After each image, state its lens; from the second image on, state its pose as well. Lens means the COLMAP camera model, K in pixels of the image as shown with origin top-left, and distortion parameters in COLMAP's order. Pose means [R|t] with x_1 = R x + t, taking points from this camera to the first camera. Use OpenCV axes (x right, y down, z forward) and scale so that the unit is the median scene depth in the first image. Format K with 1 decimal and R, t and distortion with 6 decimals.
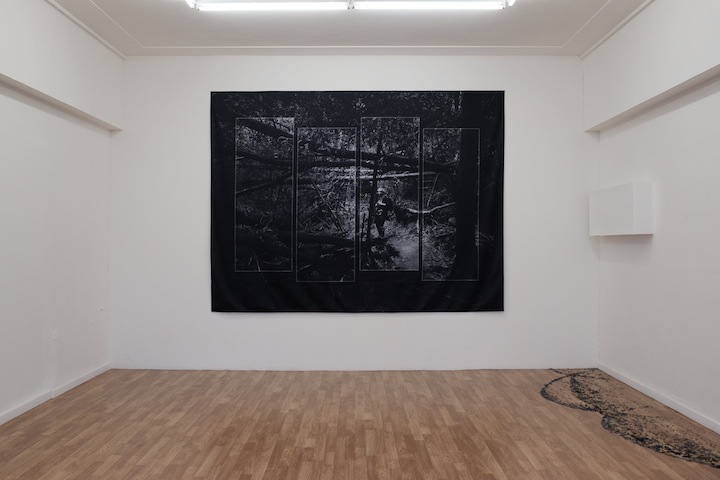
lens RADIAL K [[565.0, 0, 345.9], [0, 565.0, 261.9], [0, 0, 1]] dist [-0.036266, 0.024304]
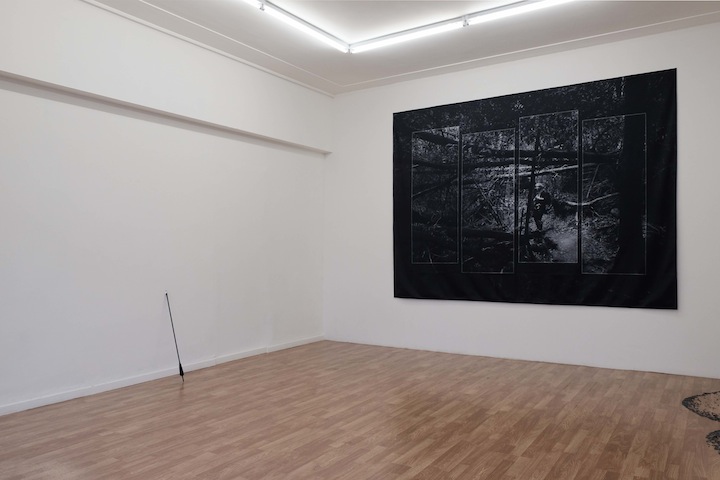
lens RADIAL K [[565.0, 0, 362.2], [0, 565.0, 238.9], [0, 0, 1]] dist [-0.036266, 0.024304]
pose [[0.836498, -0.016866, -0.547710, 0.356265], [-0.014259, 0.998518, -0.052526, 0.029907], [0.547784, 0.051748, 0.835018, -0.030187]]
